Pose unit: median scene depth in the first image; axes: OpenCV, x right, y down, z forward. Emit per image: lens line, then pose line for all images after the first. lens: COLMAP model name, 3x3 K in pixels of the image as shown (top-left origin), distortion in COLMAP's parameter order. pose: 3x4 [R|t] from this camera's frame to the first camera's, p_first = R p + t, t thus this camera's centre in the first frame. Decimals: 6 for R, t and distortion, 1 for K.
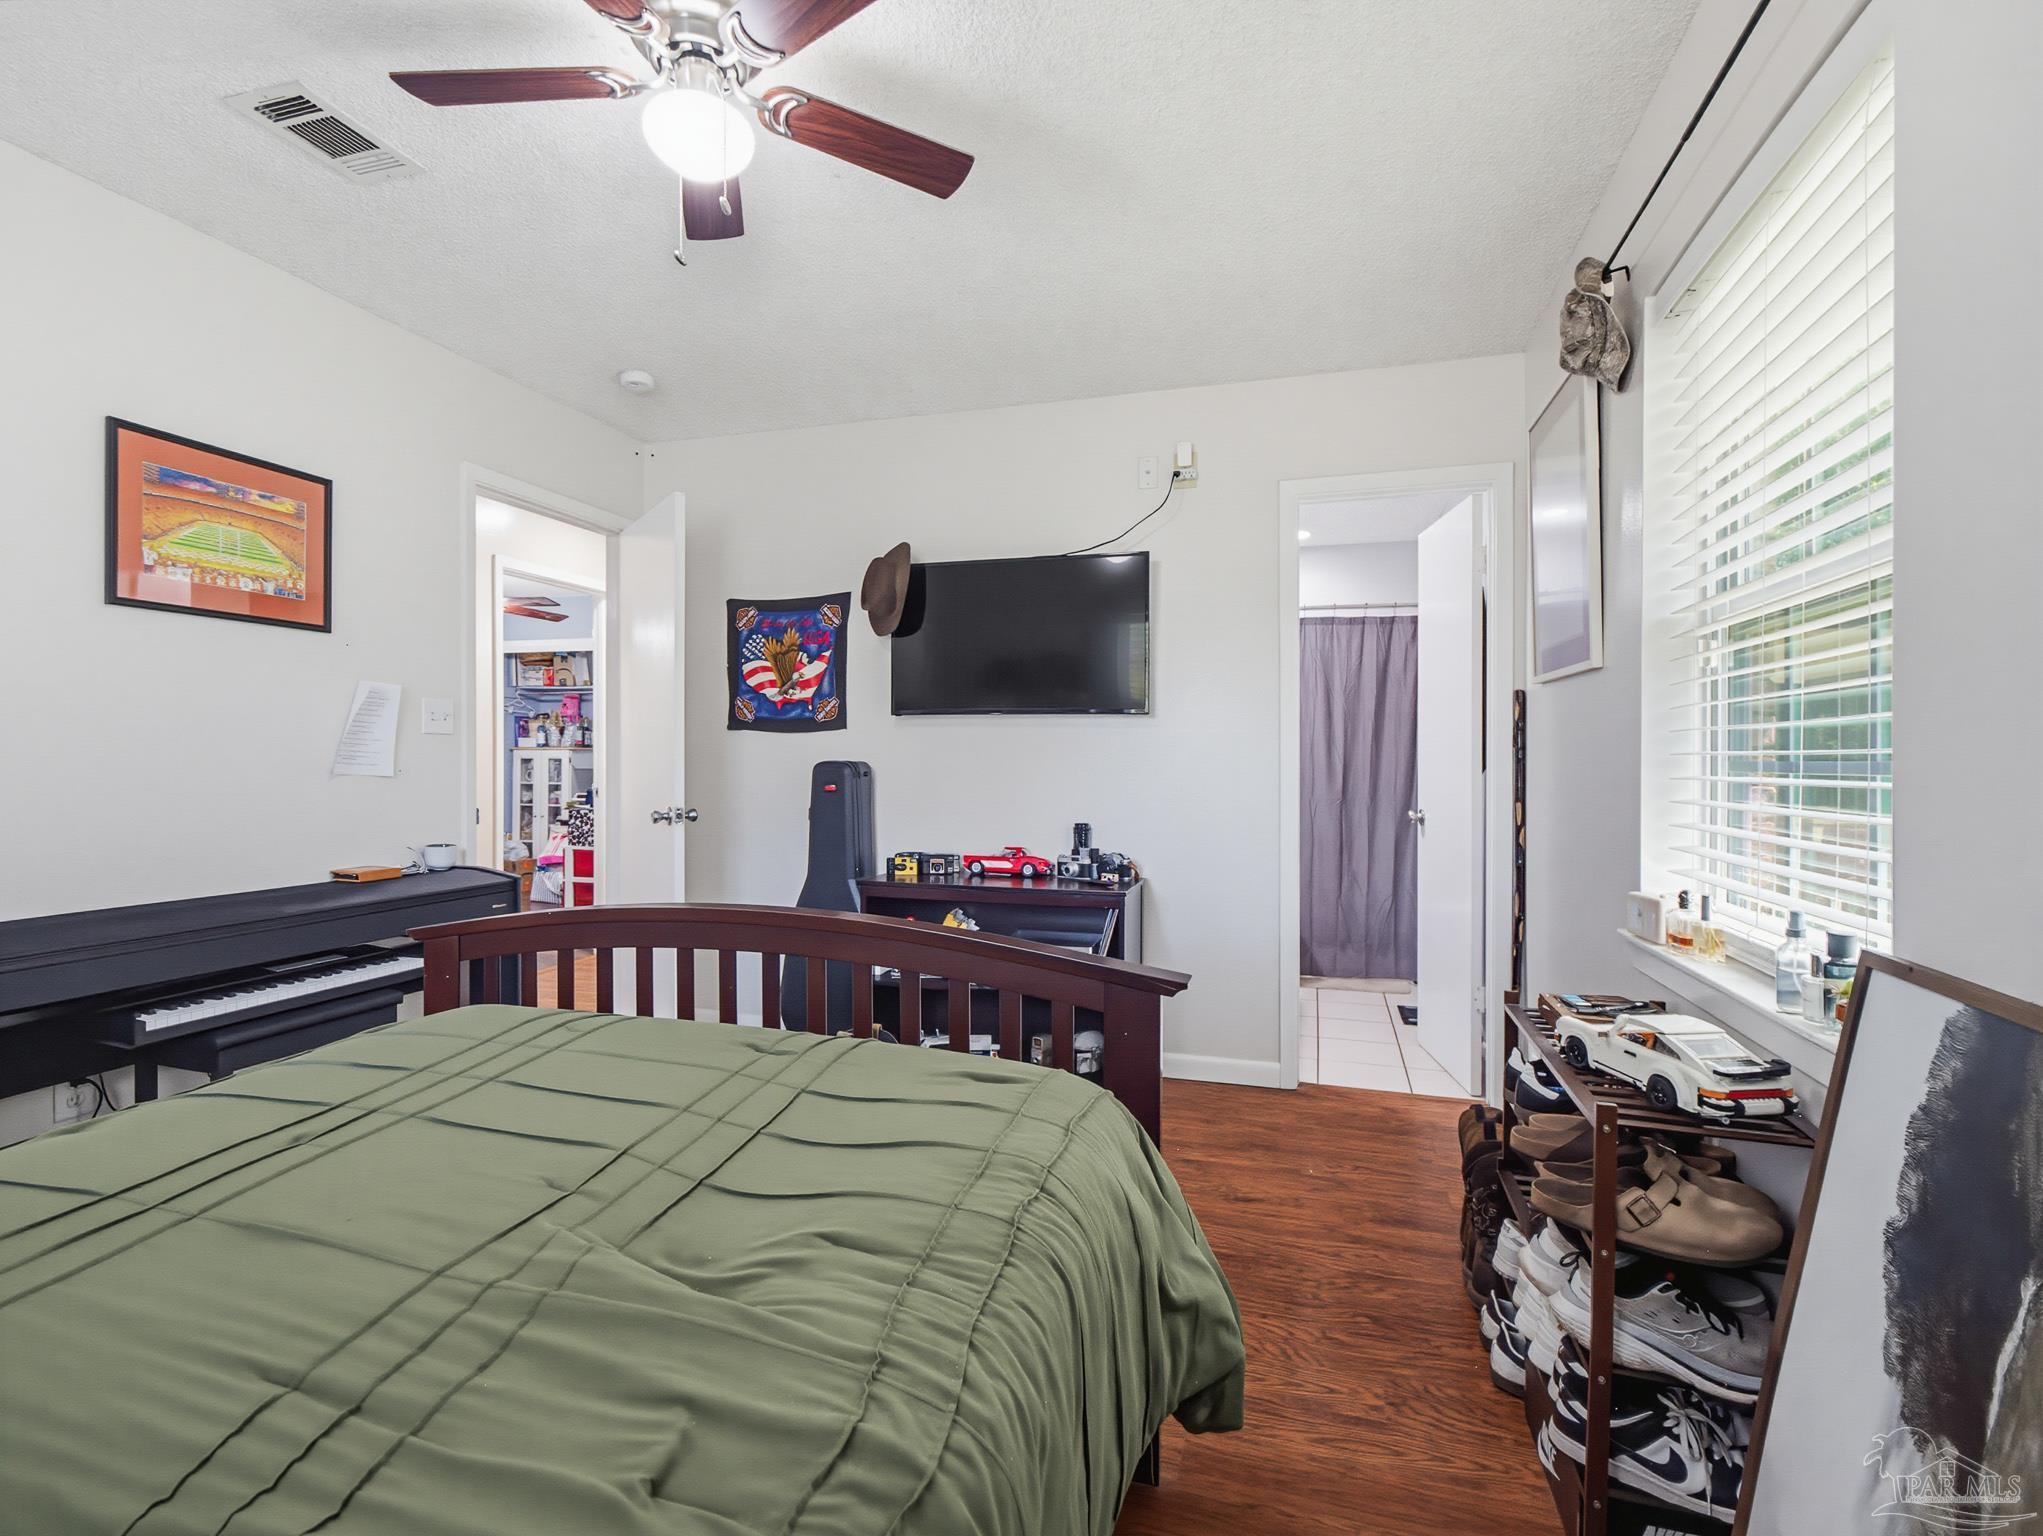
lens RADIAL K [[970.8, 0, 1022.2], [0, 970.8, 762.9], [0, 0, 1]] dist [0.004007, 0.000595]
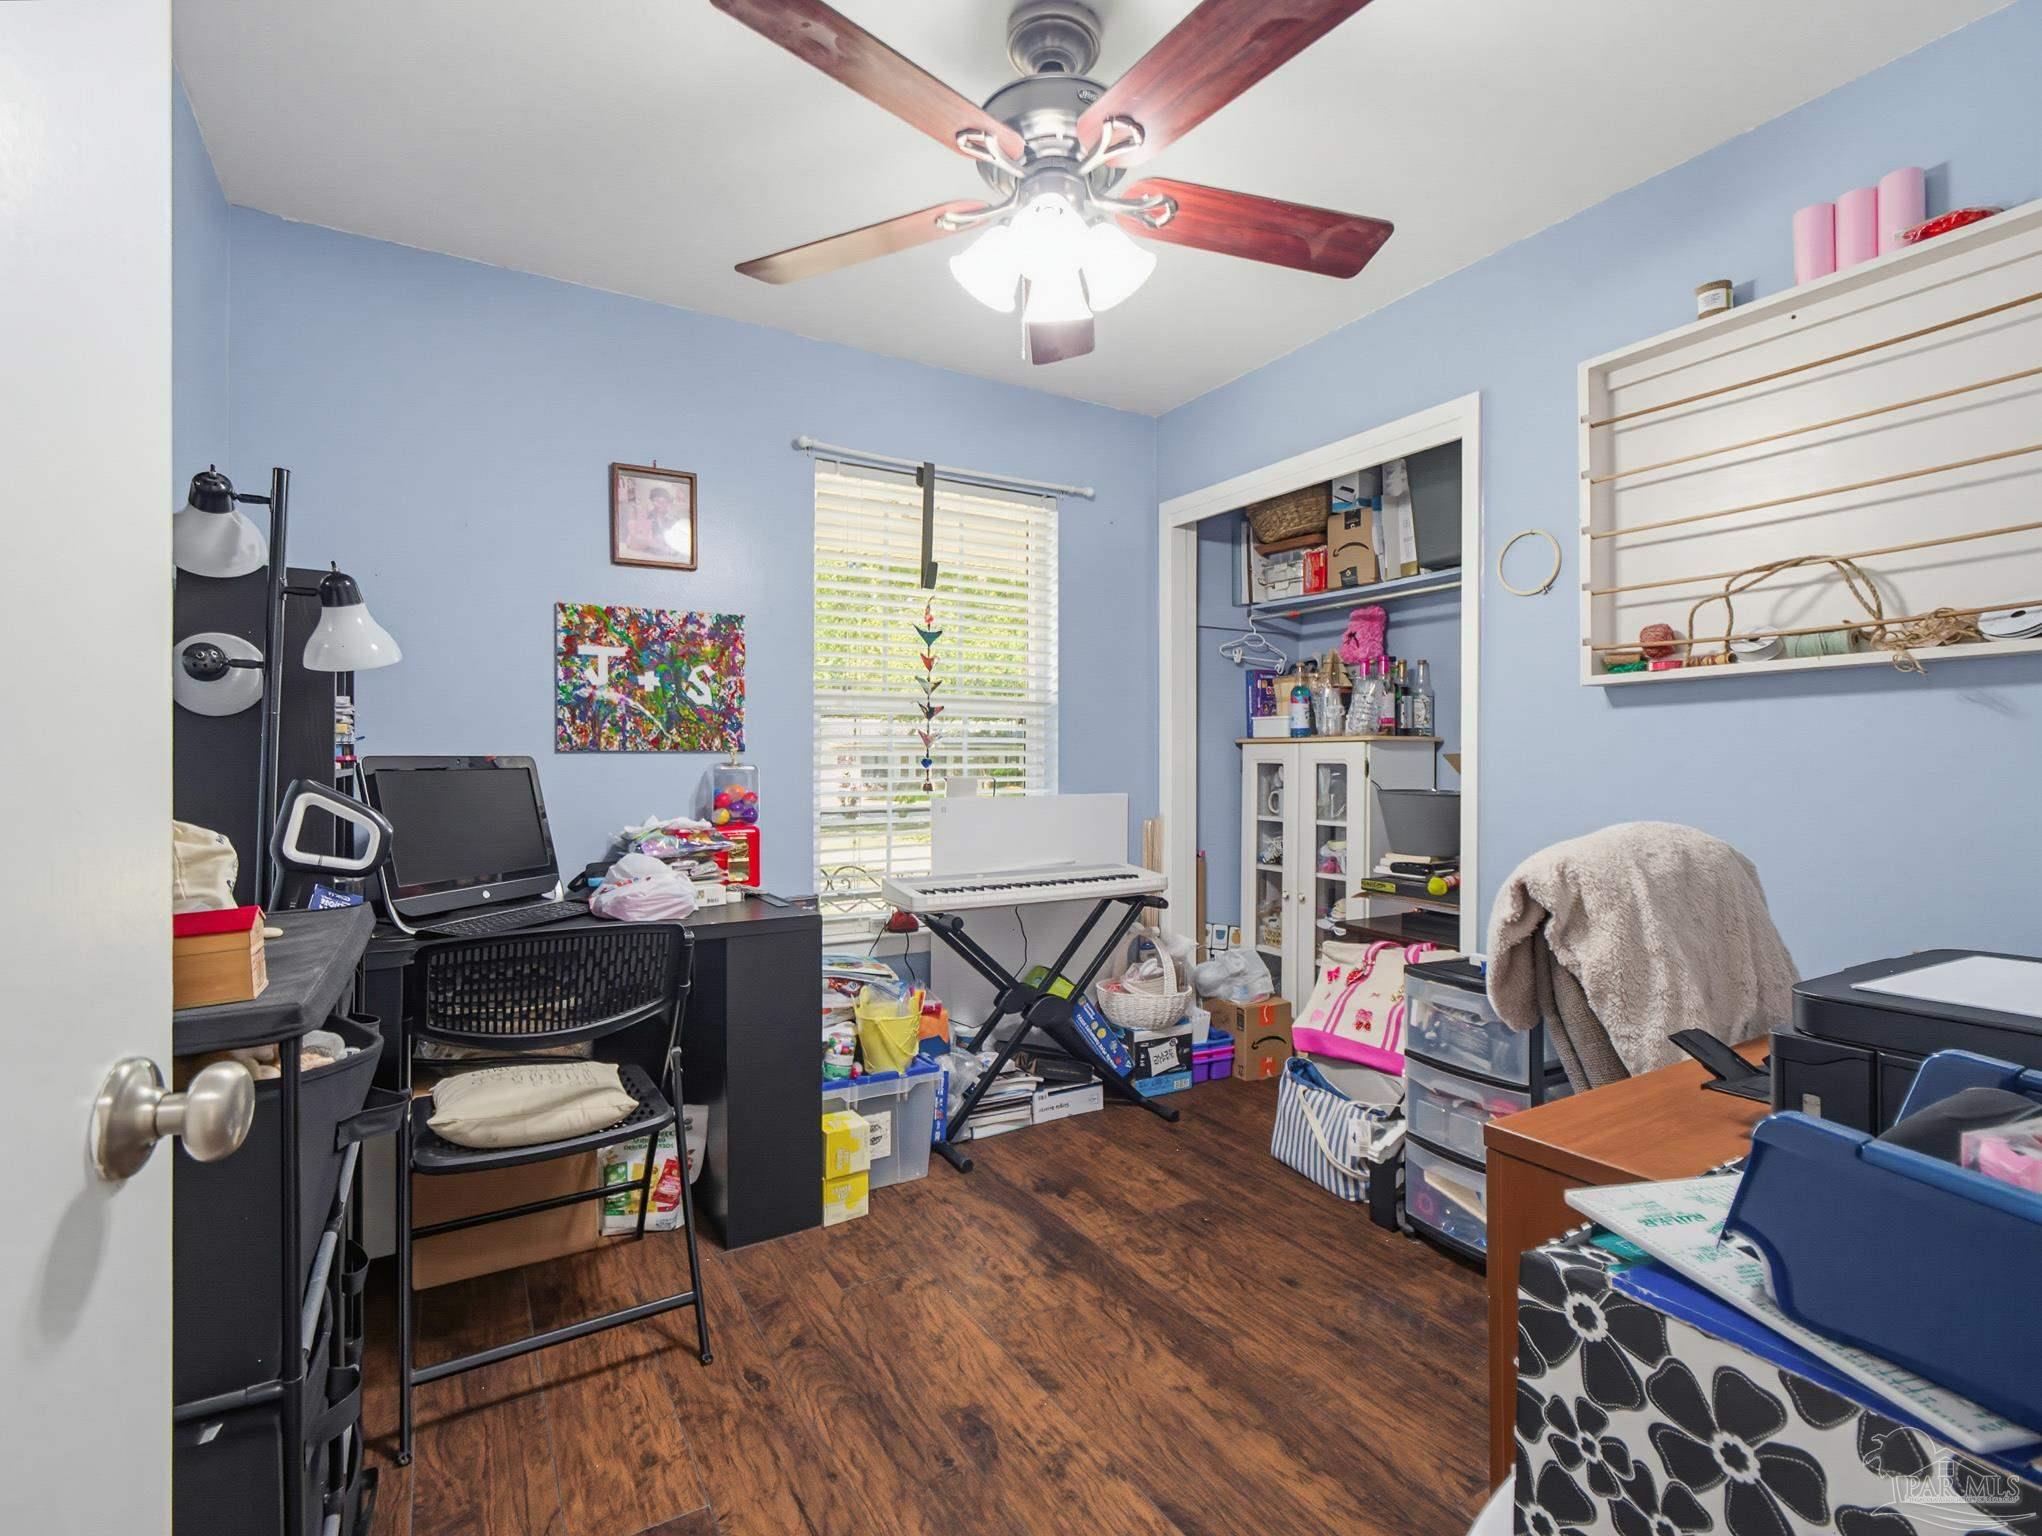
lens RADIAL K [[970.3, 0, 1023.5], [0, 970.3, 763.5], [0, 0, 1]] dist [0.004007, 0.000595]
pose [[0.738053, -0.002263, -0.674739, -0.301386], [-0.000947, 0.999990, -0.004389, -0.002488], [0.674742, 0.003878, 0.738044, 0.612427]]
